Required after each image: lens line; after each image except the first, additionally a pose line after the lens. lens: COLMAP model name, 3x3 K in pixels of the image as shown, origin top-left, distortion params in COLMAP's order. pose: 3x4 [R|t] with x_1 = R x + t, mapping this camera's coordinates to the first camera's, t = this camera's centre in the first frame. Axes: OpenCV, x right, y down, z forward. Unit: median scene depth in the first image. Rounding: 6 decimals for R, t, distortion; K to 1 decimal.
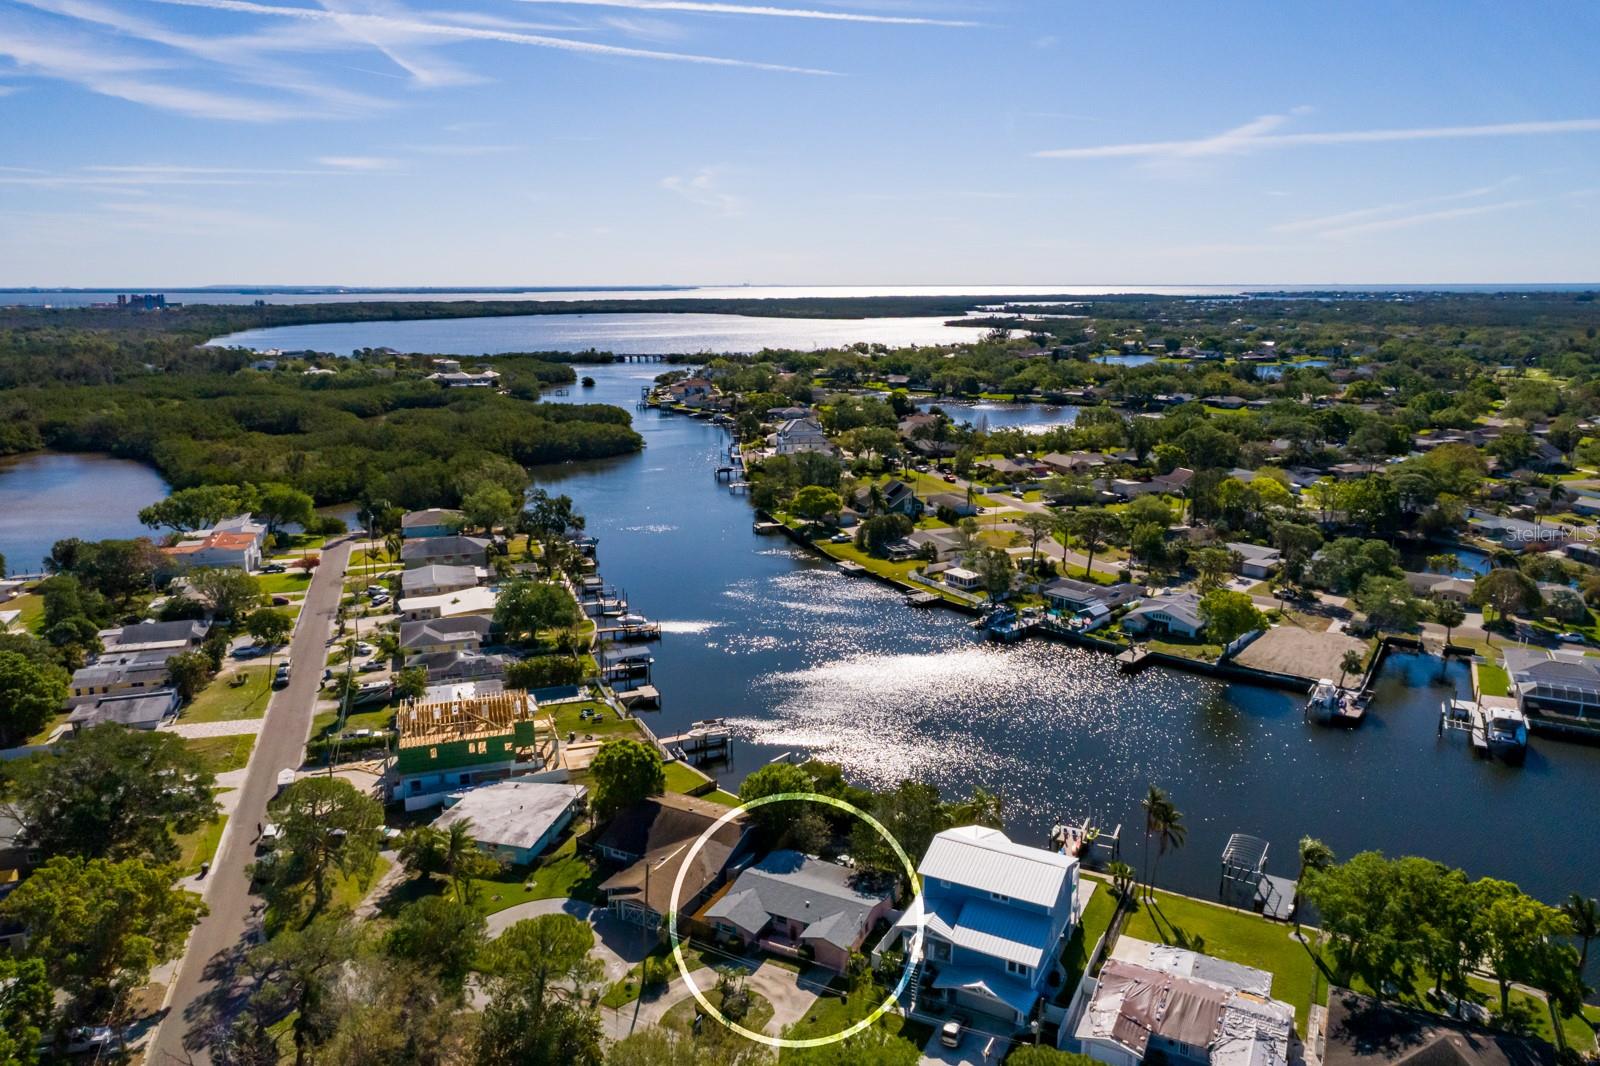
lens RADIAL K [[1109.0, 0, 800.0], [0, 1109.0, 533.0], [0, 0, 1]] dist [-0.014039, 0.024842]
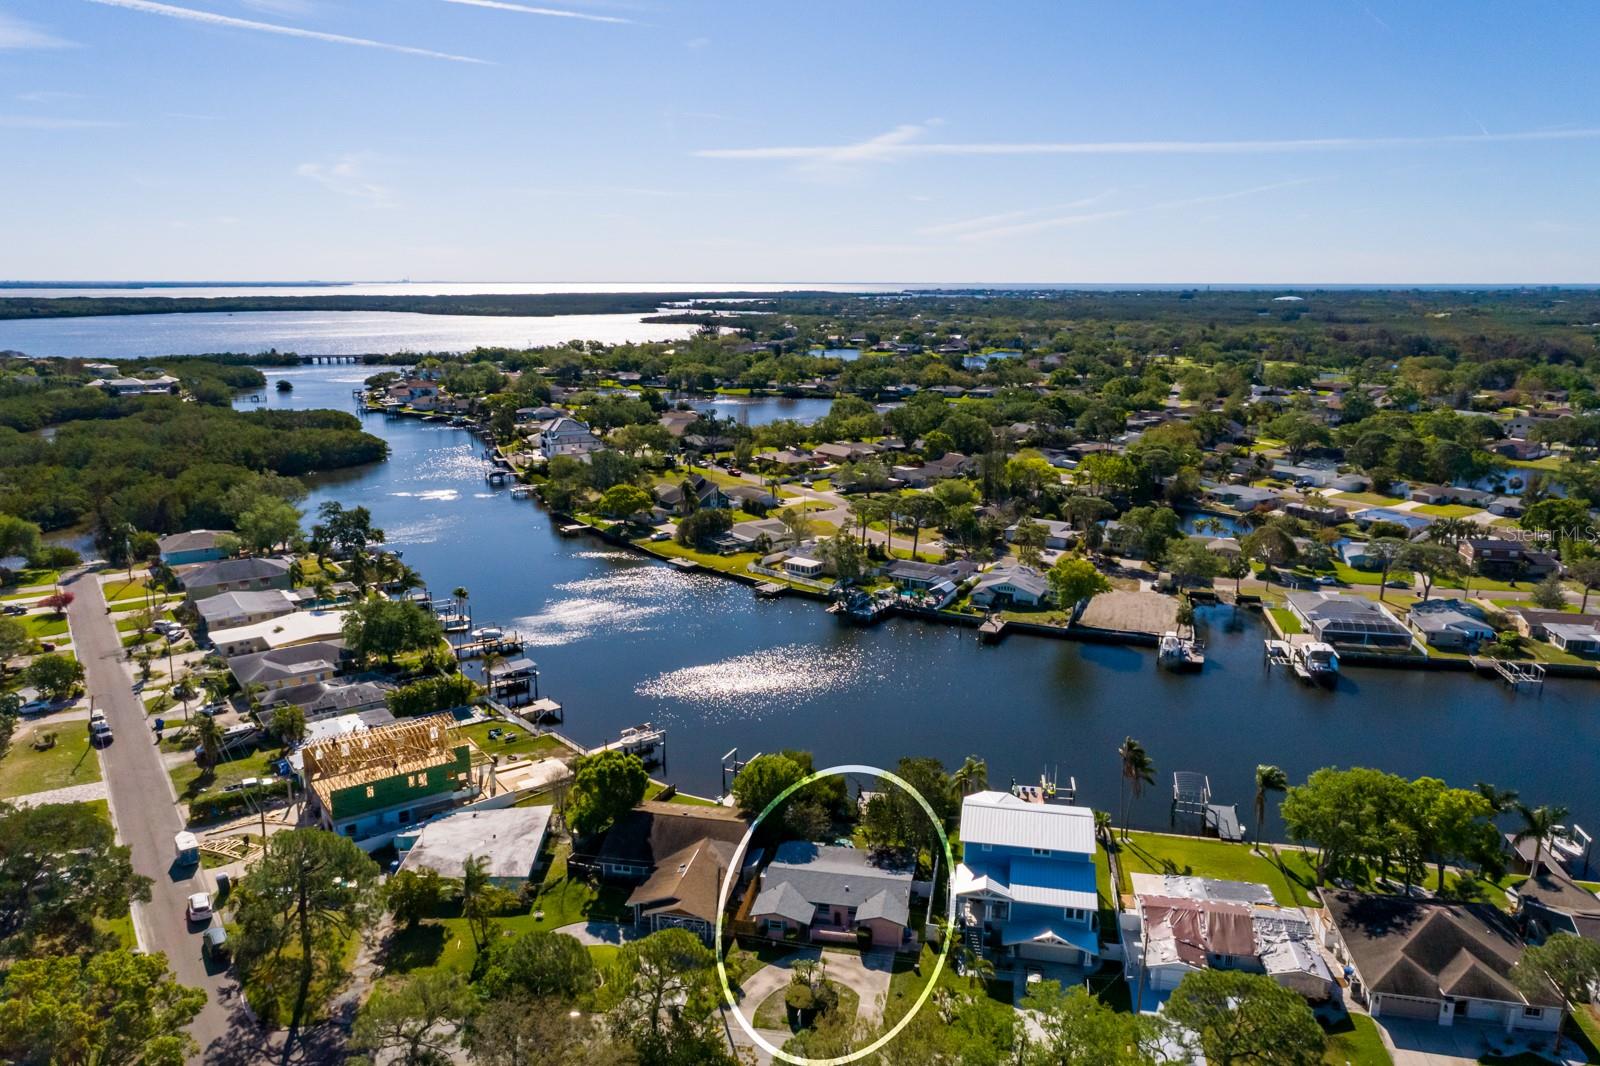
lens RADIAL K [[1109.0, 0, 800.0], [0, 1109.0, 533.0], [0, 0, 1]] dist [-0.014039, 0.024842]
pose [[0.957778, -0.058667, 0.281461, -0.139365], [0.057962, 0.998260, 0.010836, -0.001764], [-0.281607, 0.005935, 0.959511, 0.016075]]
